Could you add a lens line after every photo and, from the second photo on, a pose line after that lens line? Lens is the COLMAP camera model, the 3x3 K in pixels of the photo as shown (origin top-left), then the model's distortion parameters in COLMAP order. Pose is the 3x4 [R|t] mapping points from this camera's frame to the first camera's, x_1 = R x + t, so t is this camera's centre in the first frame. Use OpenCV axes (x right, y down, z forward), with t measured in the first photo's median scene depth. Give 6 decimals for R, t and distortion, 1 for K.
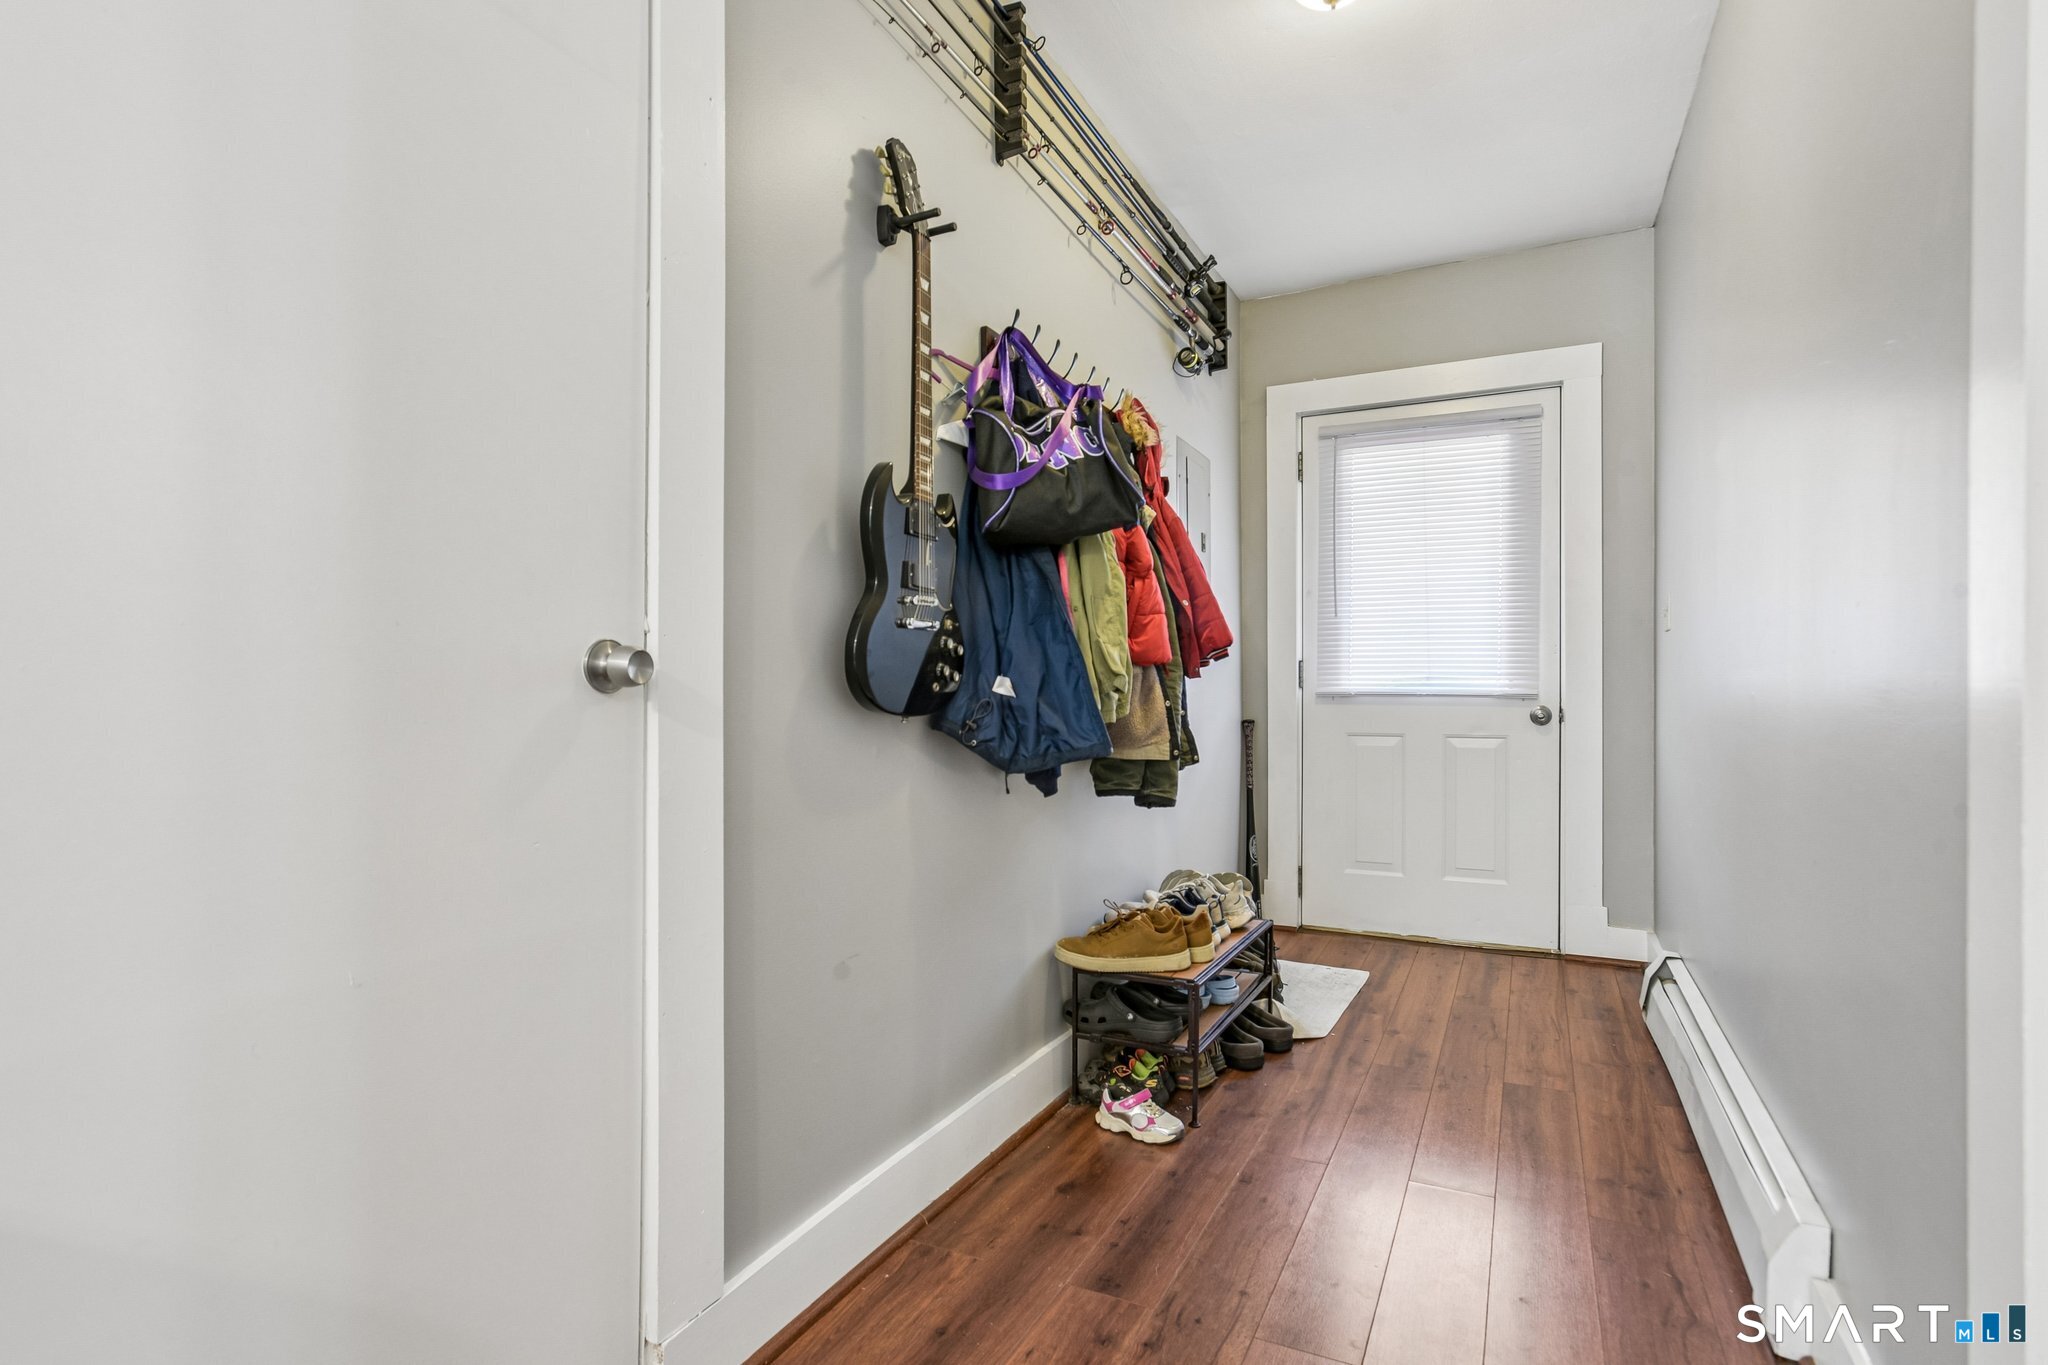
lens RADIAL K [[990.0, 0, 1034.5], [0, 990.0, 692.5], [0, 0, 1]] dist [-0.004318, -0.001524]
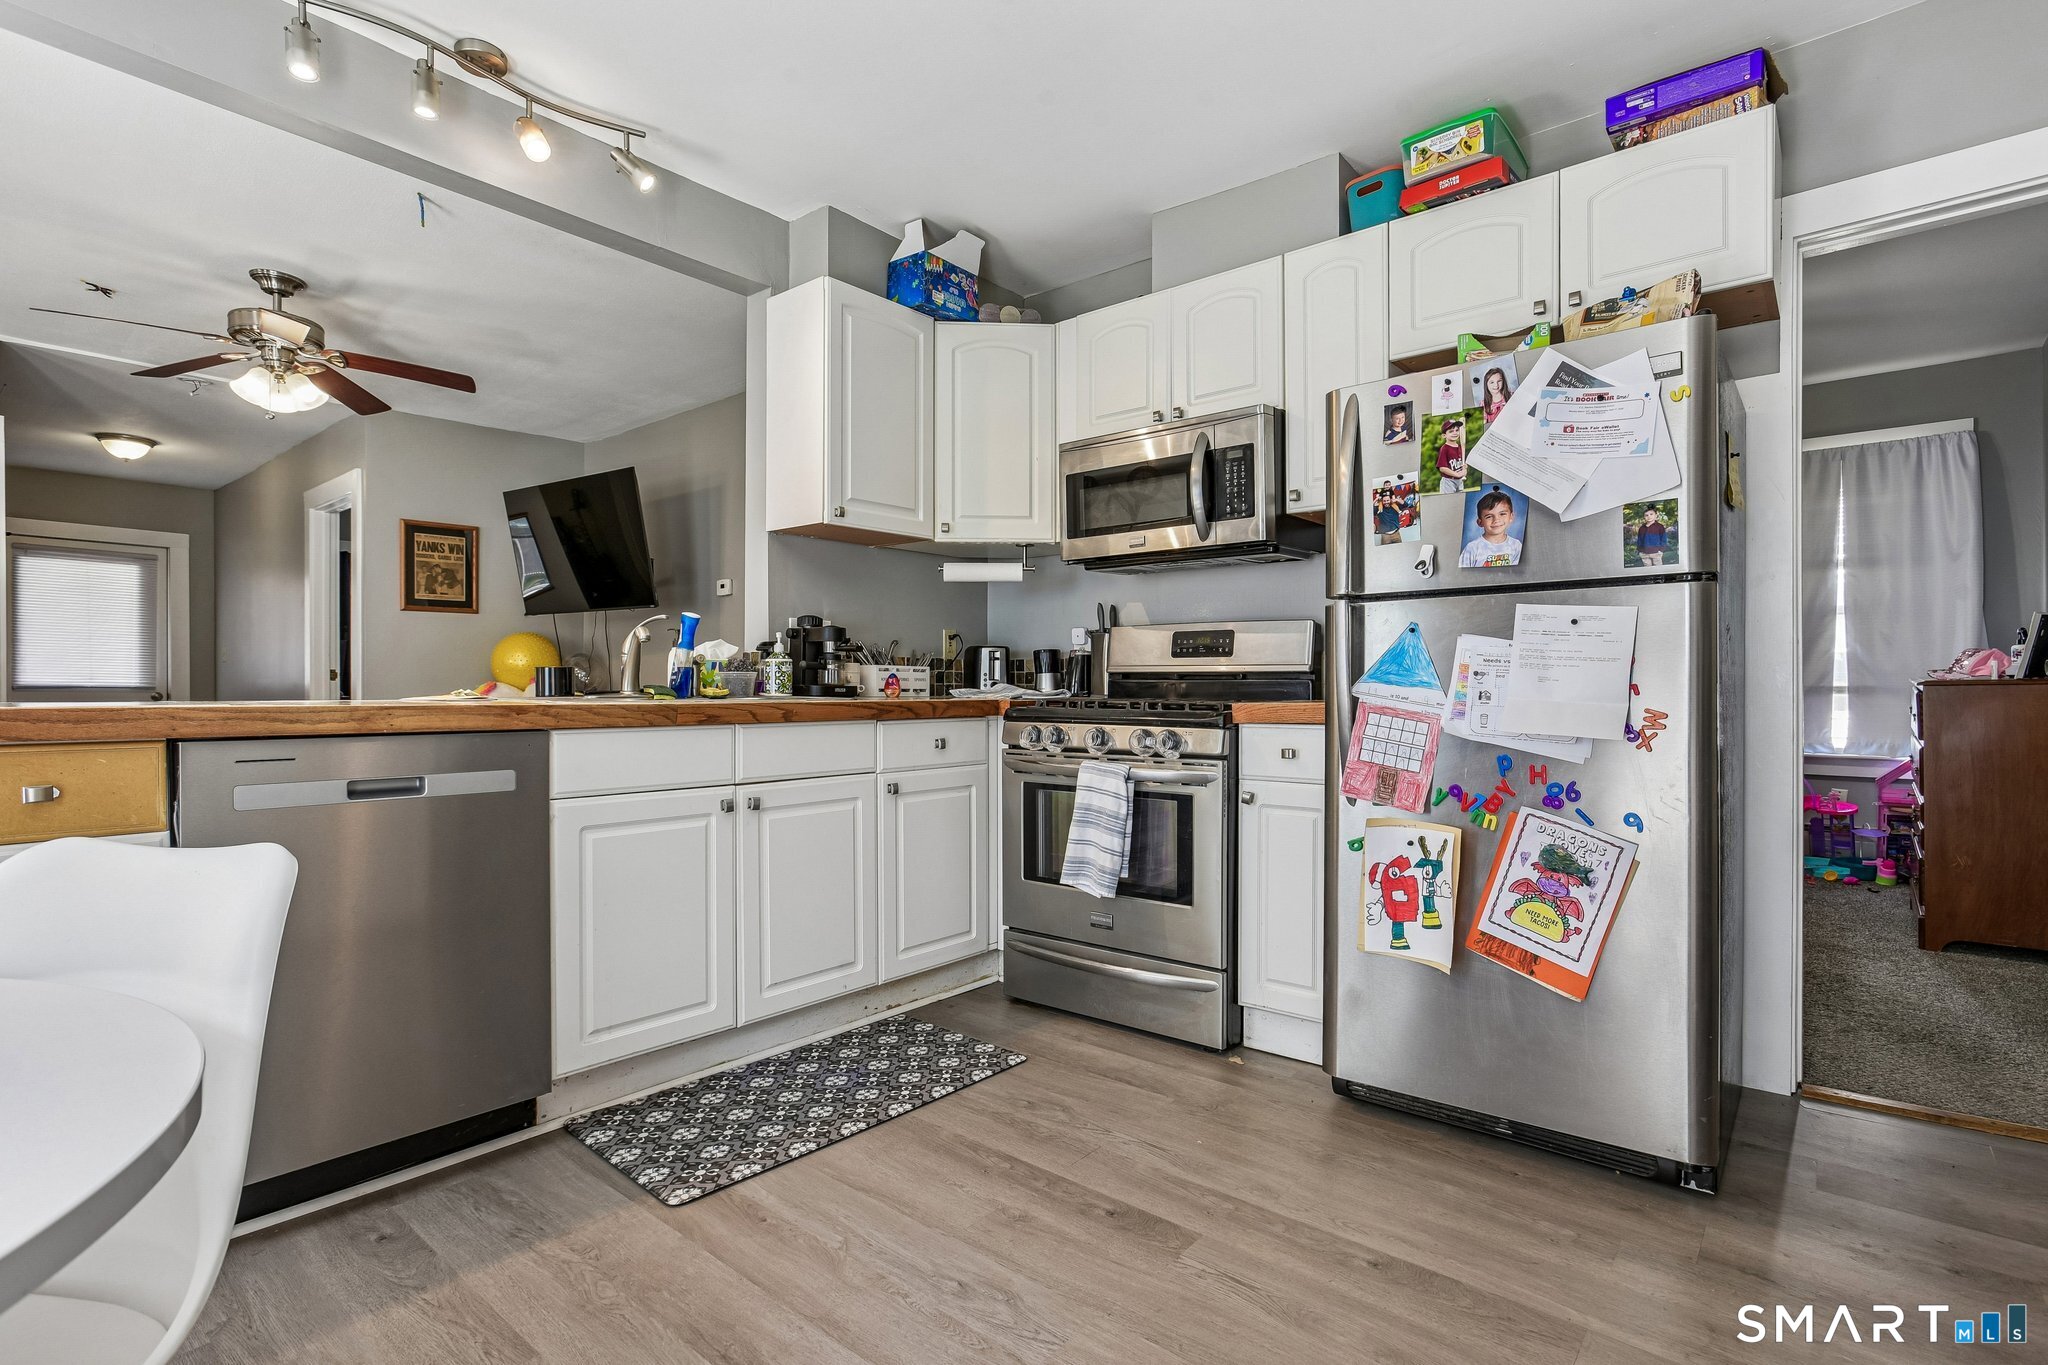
lens RADIAL K [[990.0, 0, 1028.0], [0, 990.0, 689.0], [0, 0, 1]] dist [-0.004318, -0.001524]
pose [[0.244106, 0.003467, 0.969742, -1.921484], [0.008093, 0.999951, -0.005613, 0.050811], [-0.969715, 0.009219, 0.244066, -2.370385]]
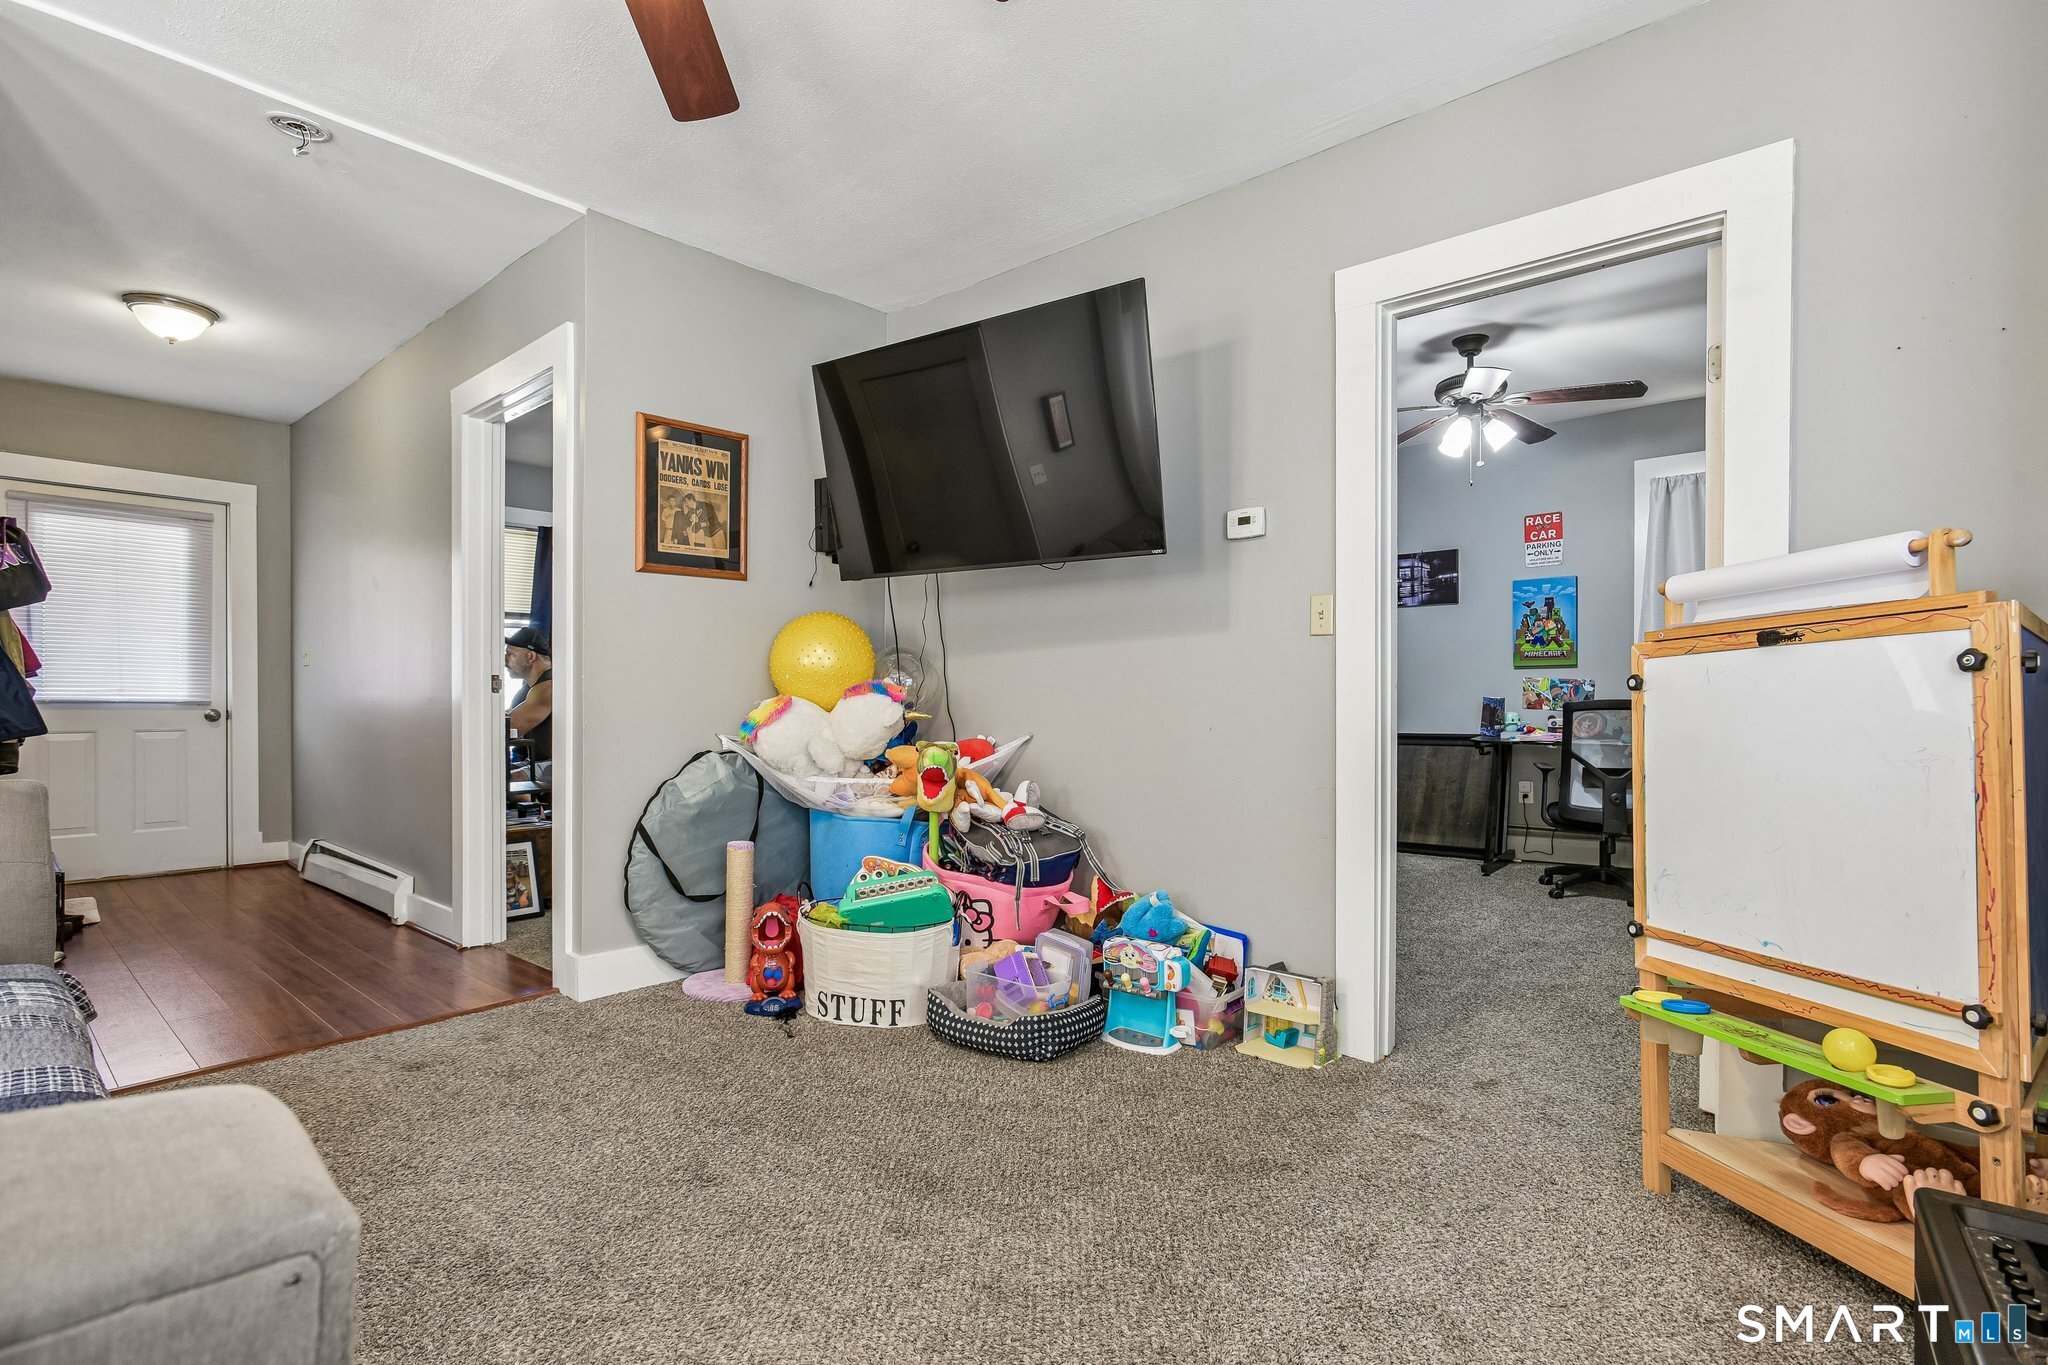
lens RADIAL K [[990.0, 0, 1028.7], [0, 990.0, 698.4], [0, 0, 1]] dist [-0.004318, -0.001524]
pose [[0.267294, 0.001369, 0.963614, -1.091169], [0.007100, 0.999969, -0.003390, 0.019319], [-0.963589, 0.007748, 0.267276, -1.103925]]
